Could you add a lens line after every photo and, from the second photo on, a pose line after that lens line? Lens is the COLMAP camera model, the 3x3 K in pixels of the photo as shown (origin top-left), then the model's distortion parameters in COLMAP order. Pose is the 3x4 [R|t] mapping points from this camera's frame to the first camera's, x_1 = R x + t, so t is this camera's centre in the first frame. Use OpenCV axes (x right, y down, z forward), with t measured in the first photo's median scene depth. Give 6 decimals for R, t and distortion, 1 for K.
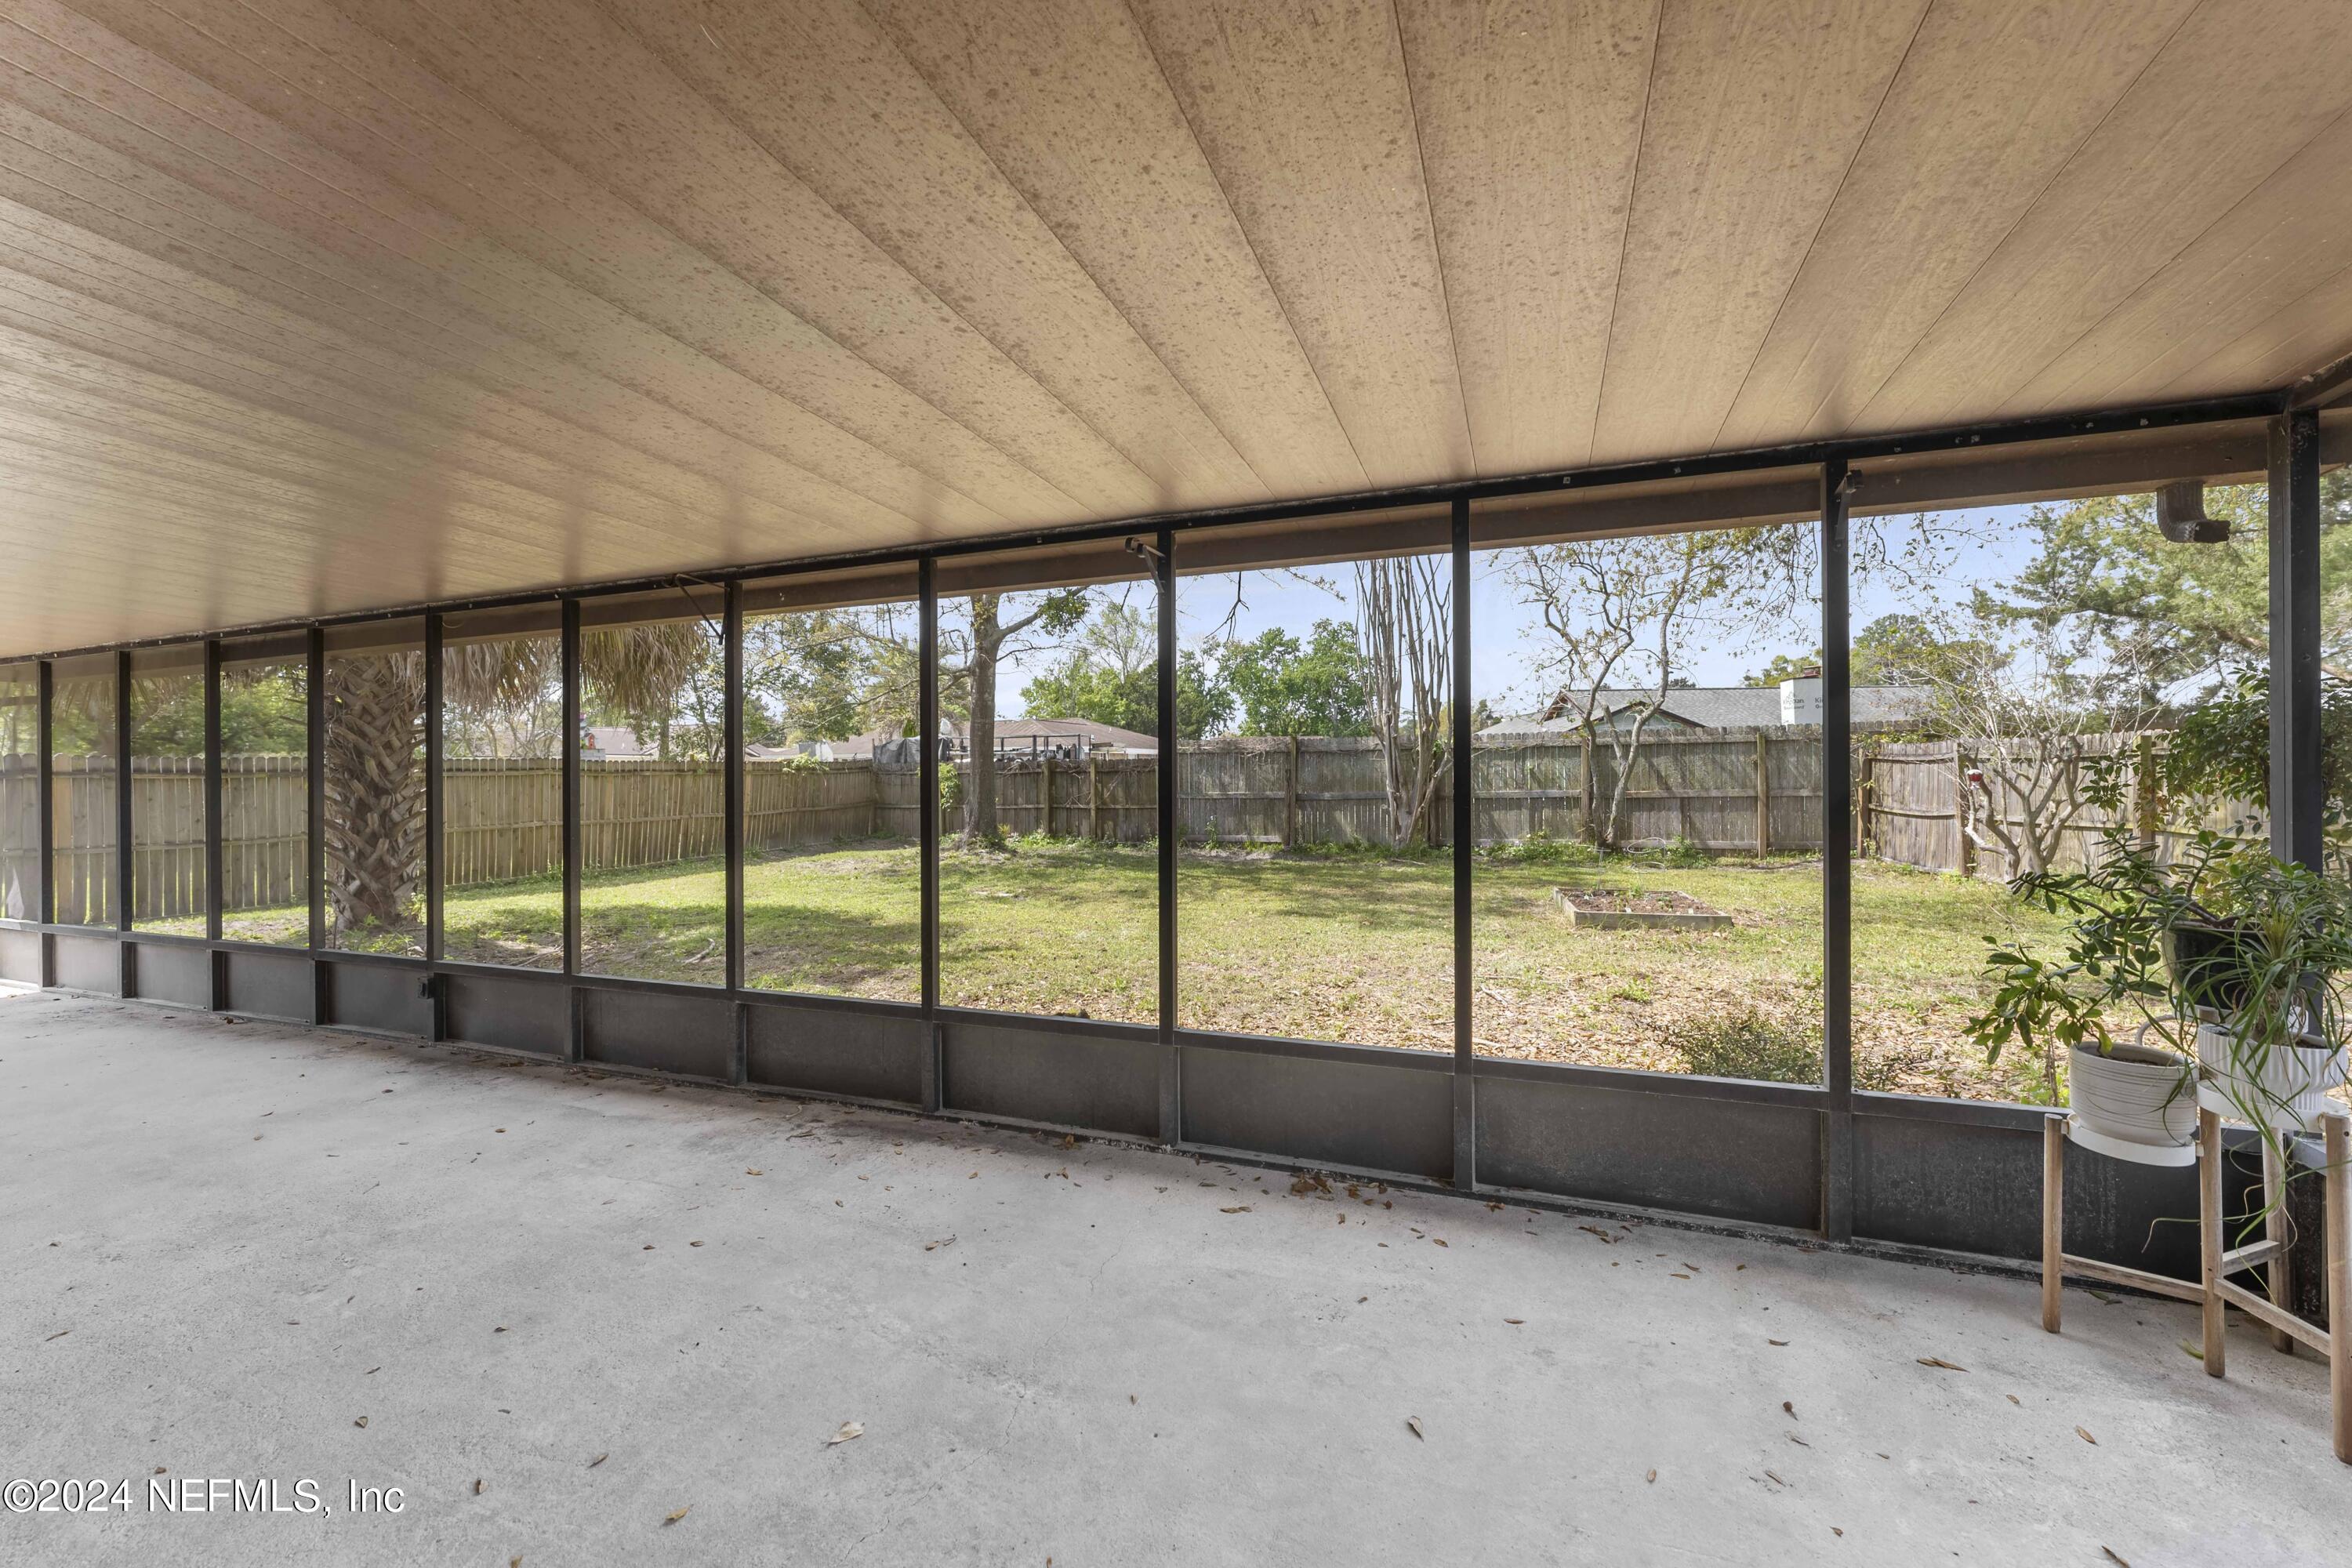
lens RADIAL K [[955.7, 0, 1176.7], [0, 955.7, 767.4], [0, 0, 1]] dist [-0.001774, -0.000100]
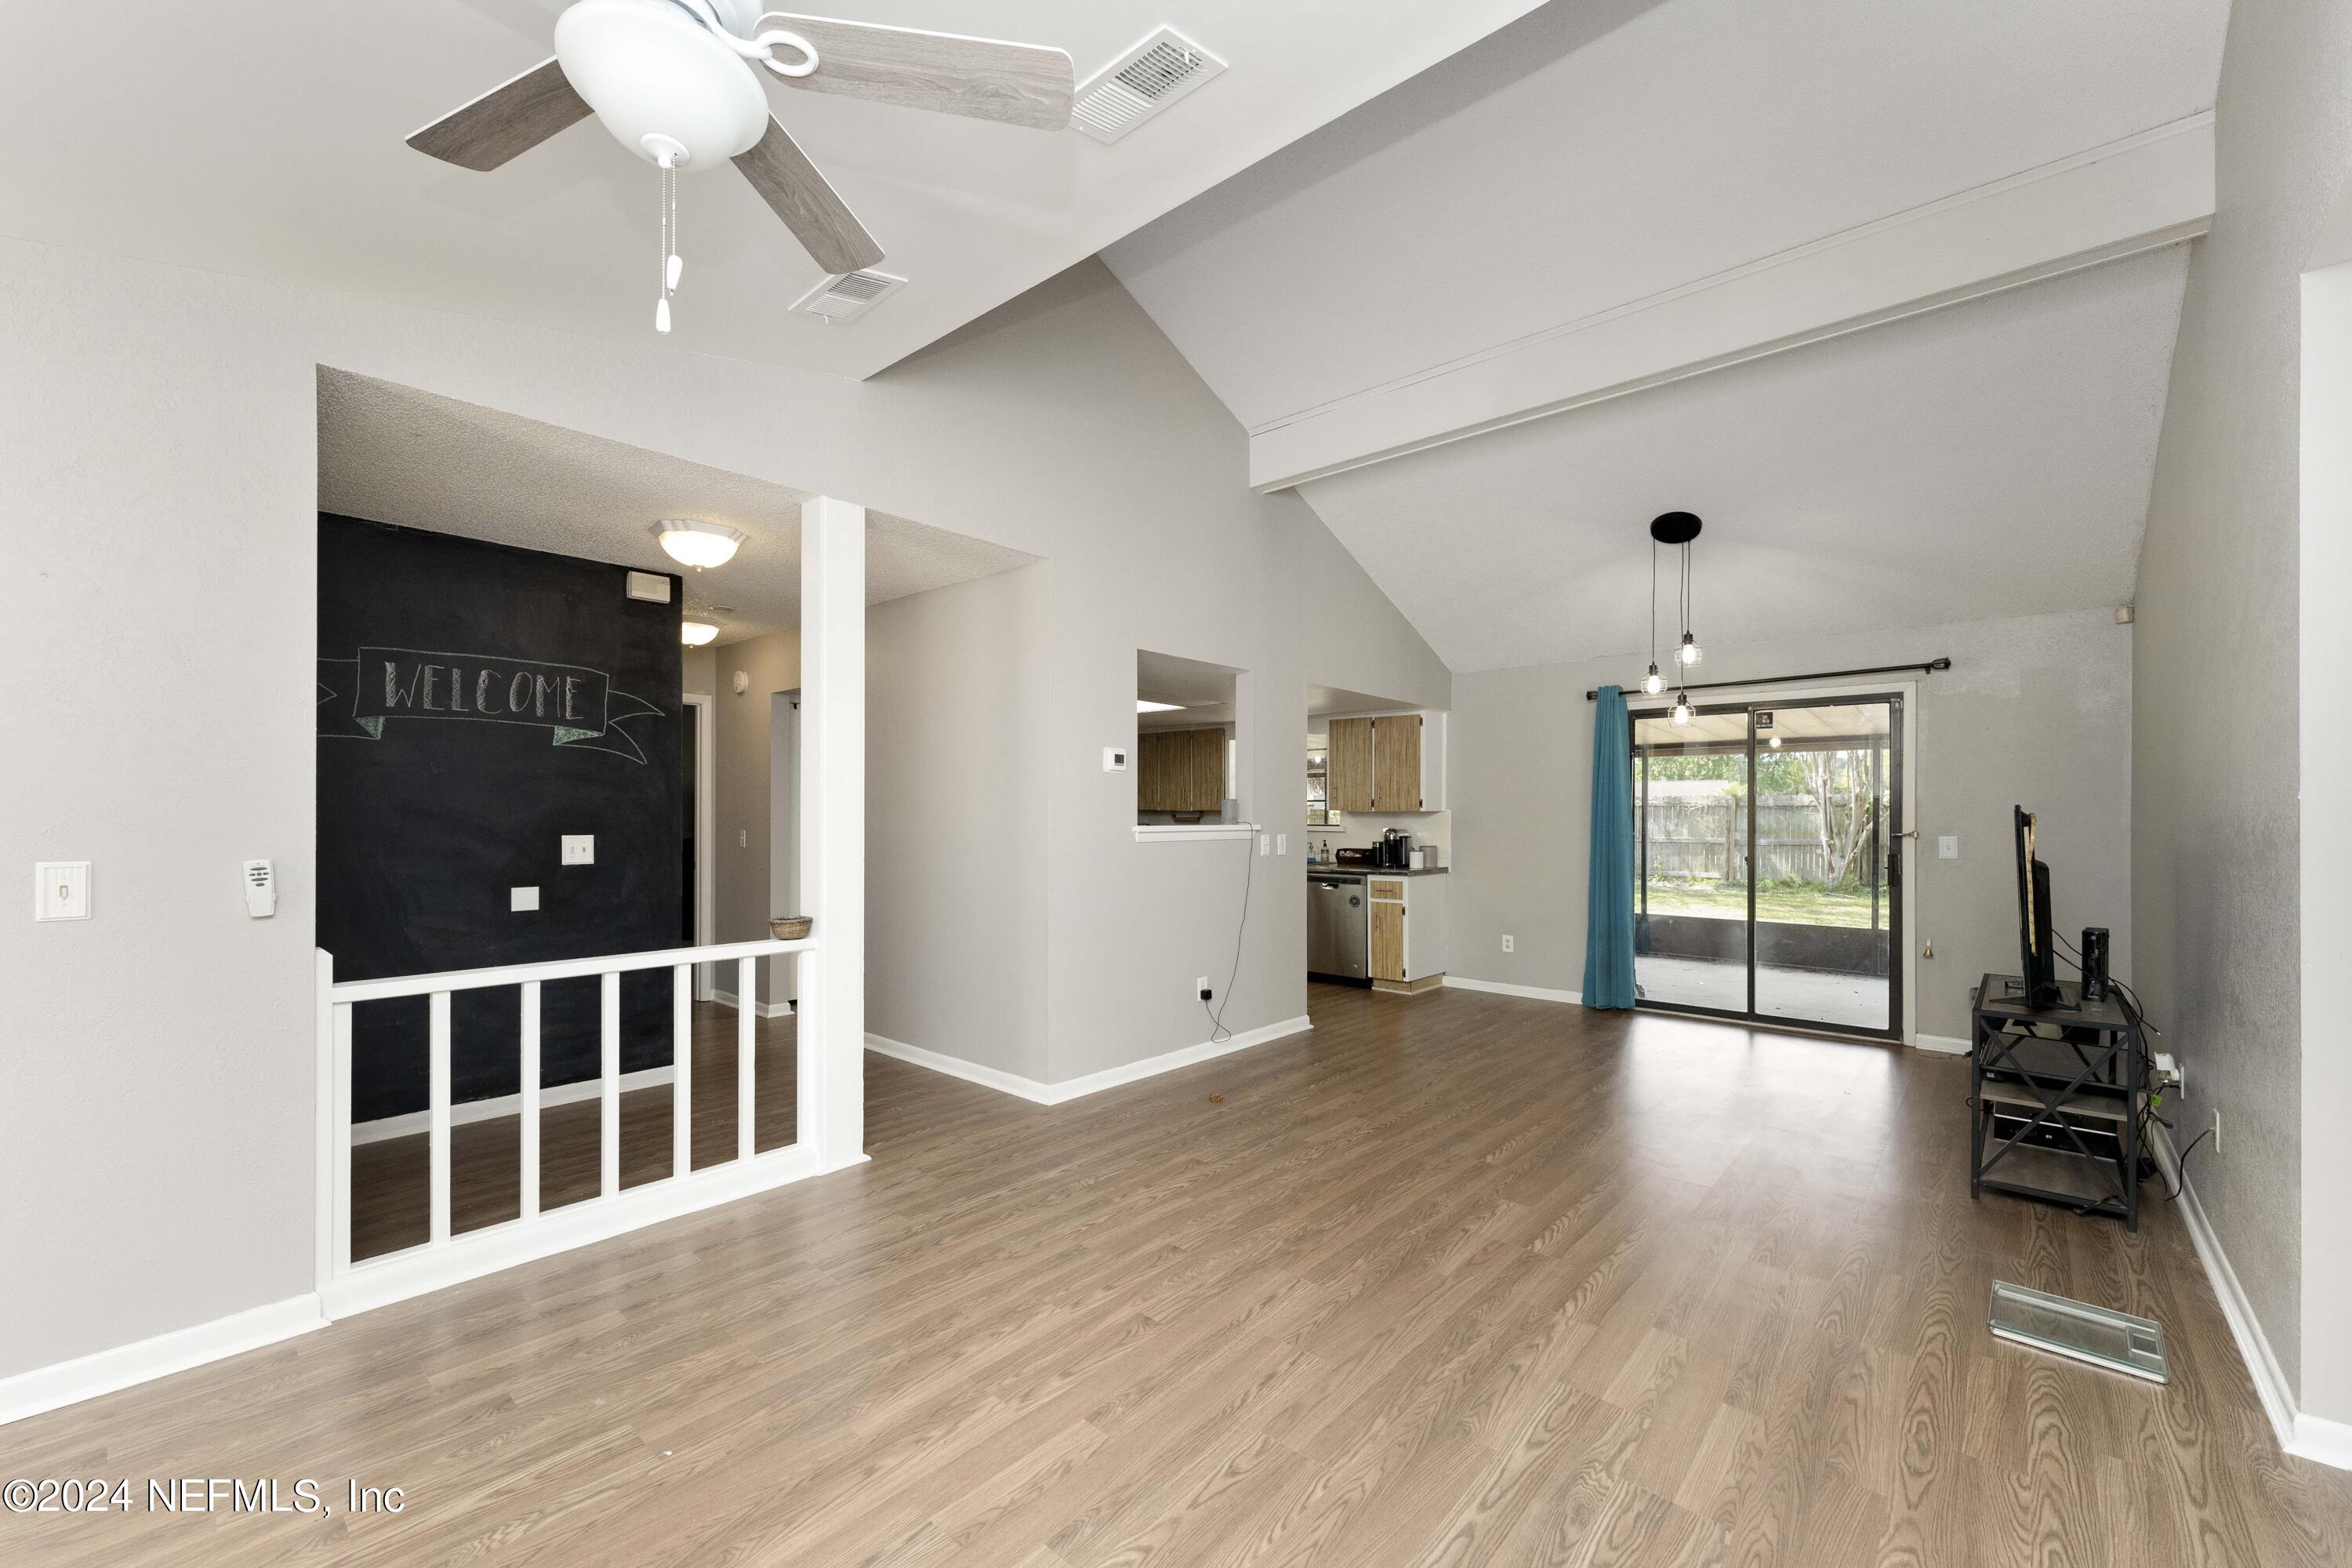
lens RADIAL K [[955.7, 0, 1174.2], [0, 955.7, 795.3], [0, 0, 1]] dist [-0.001774, -0.000100]
pose [[0.928923, 0.004002, -0.370252, -0.098646], [-0.009481, 0.999871, -0.012980, -0.007322], [0.370152, 0.015568, 0.928841, -0.452931]]
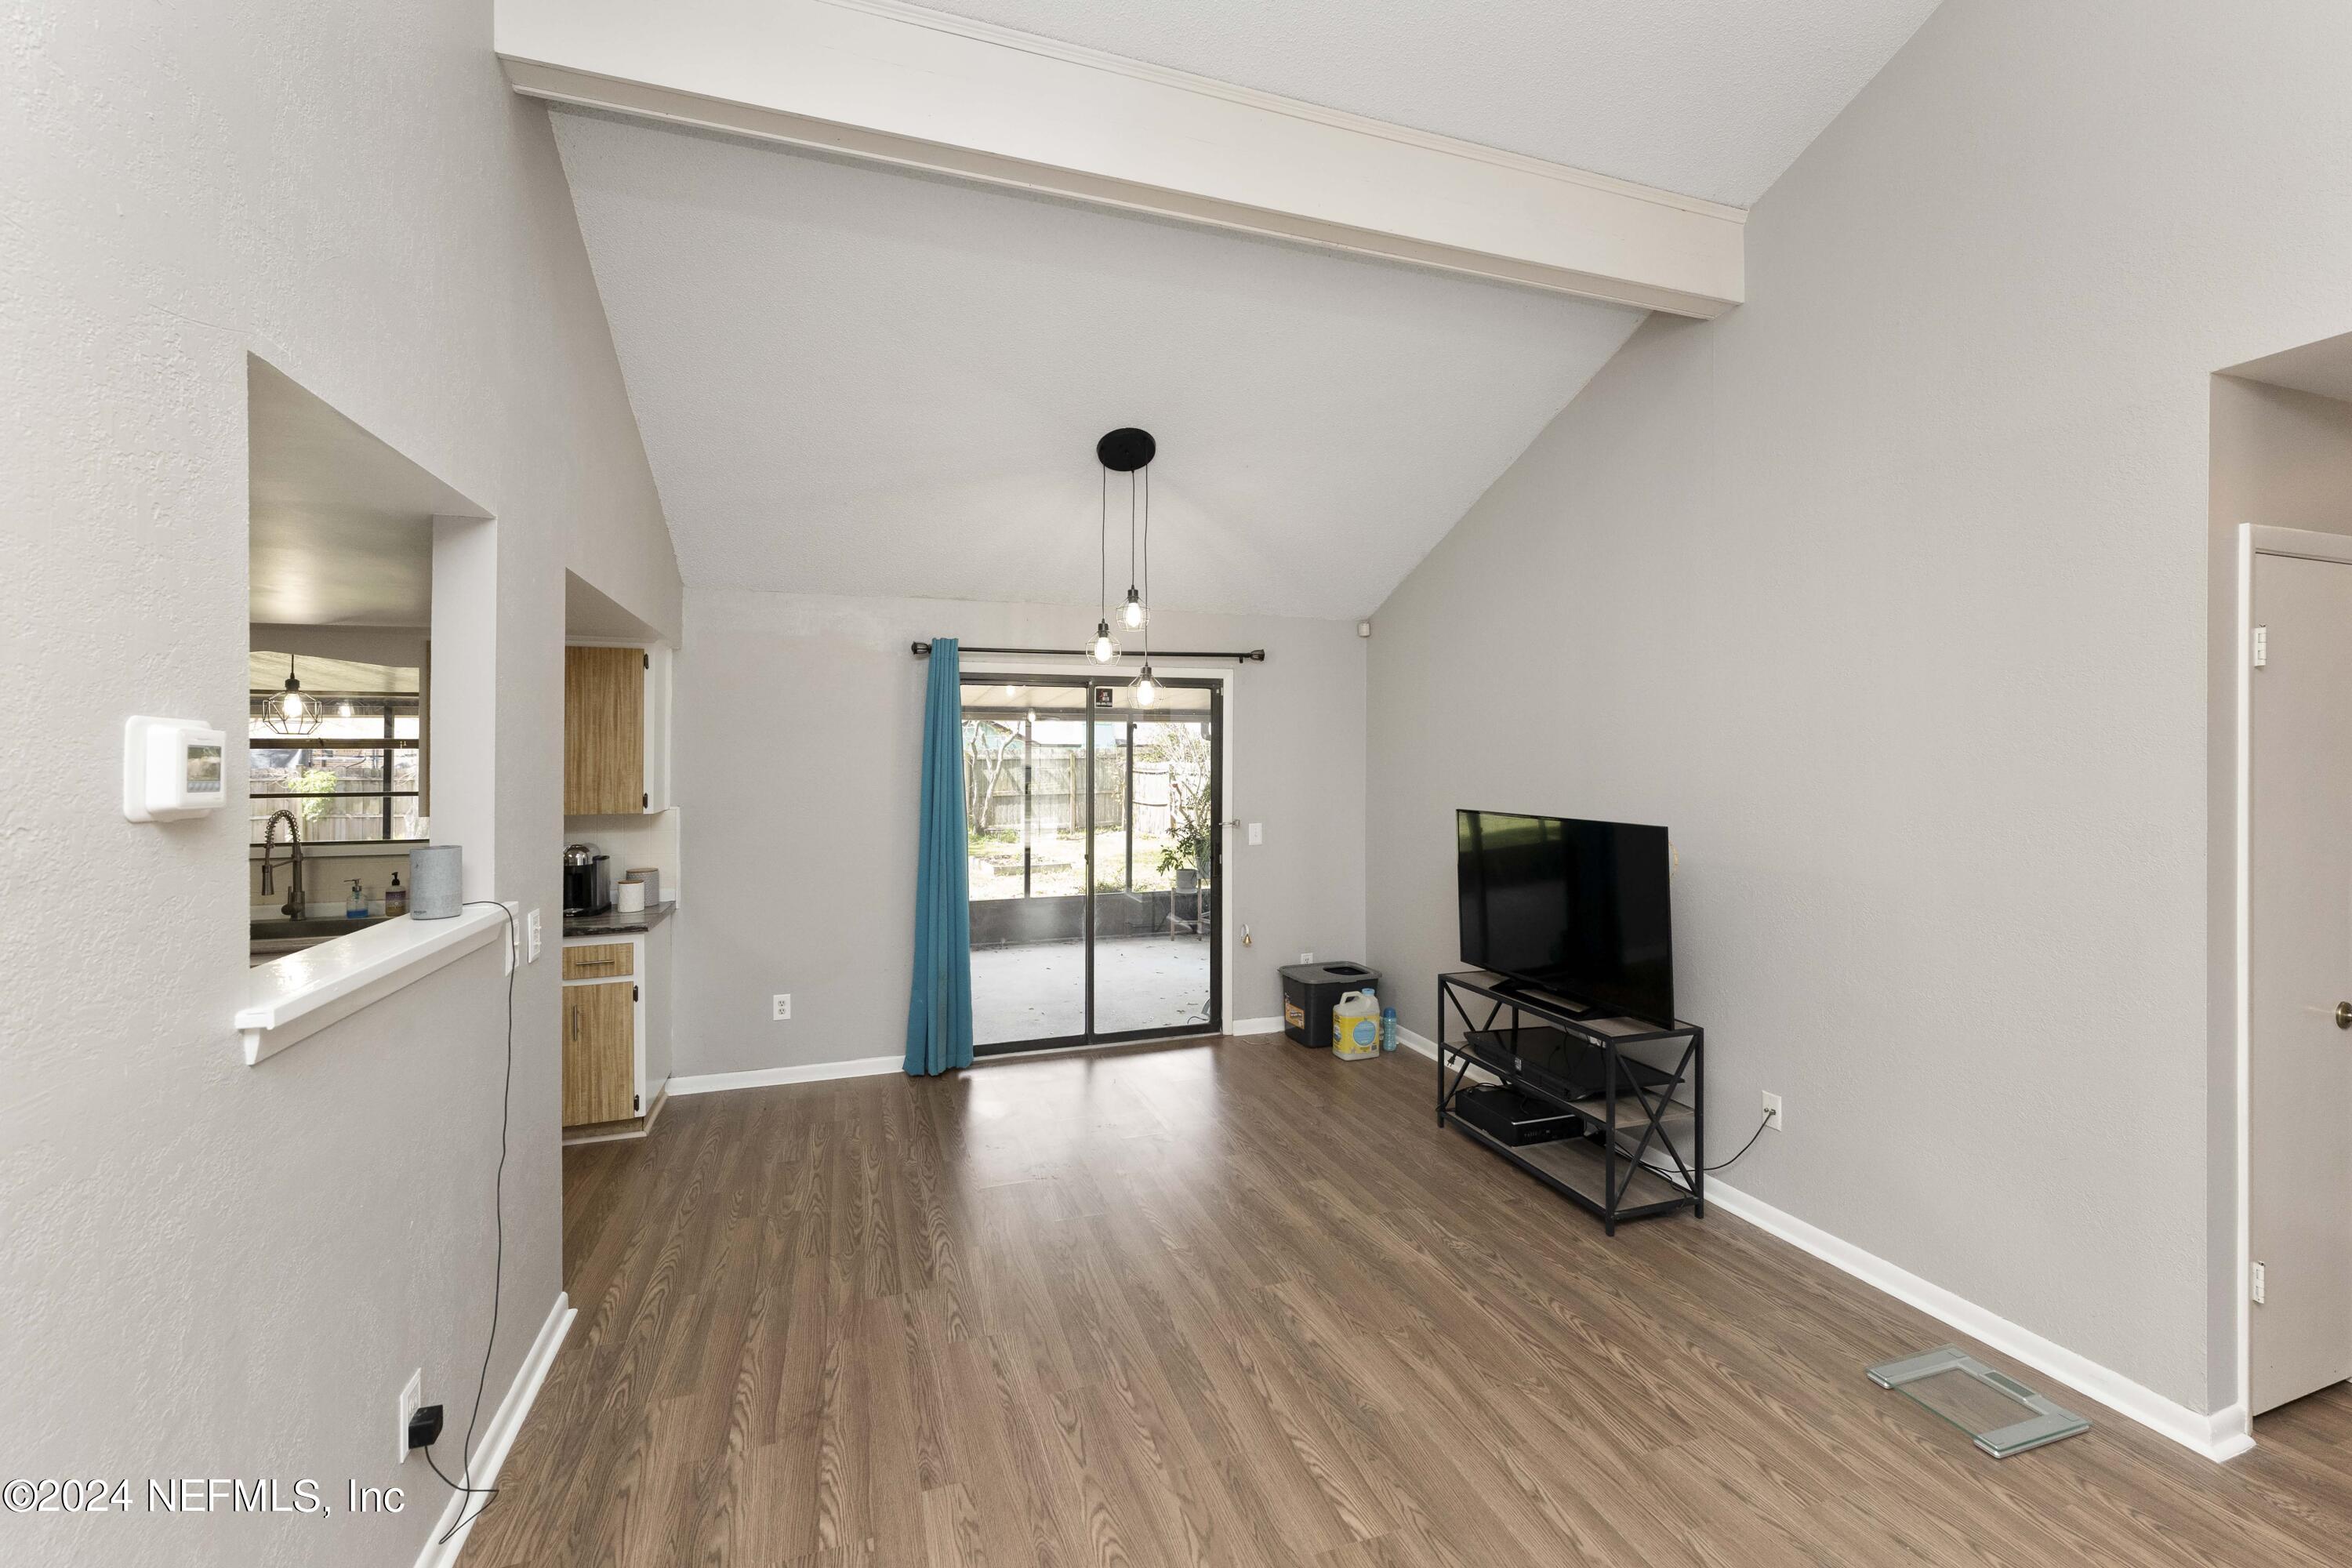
lens RADIAL K [[955.7, 0, 1170.8], [0, 955.7, 757.5], [0, 0, 1]] dist [-0.001774, -0.000100]
pose [[0.779559, 0.004135, 0.626316, -0.214647], [-0.003713, 0.999991, -0.001980, -0.023511], [-0.626318, -0.000782, 0.779567, -0.283866]]
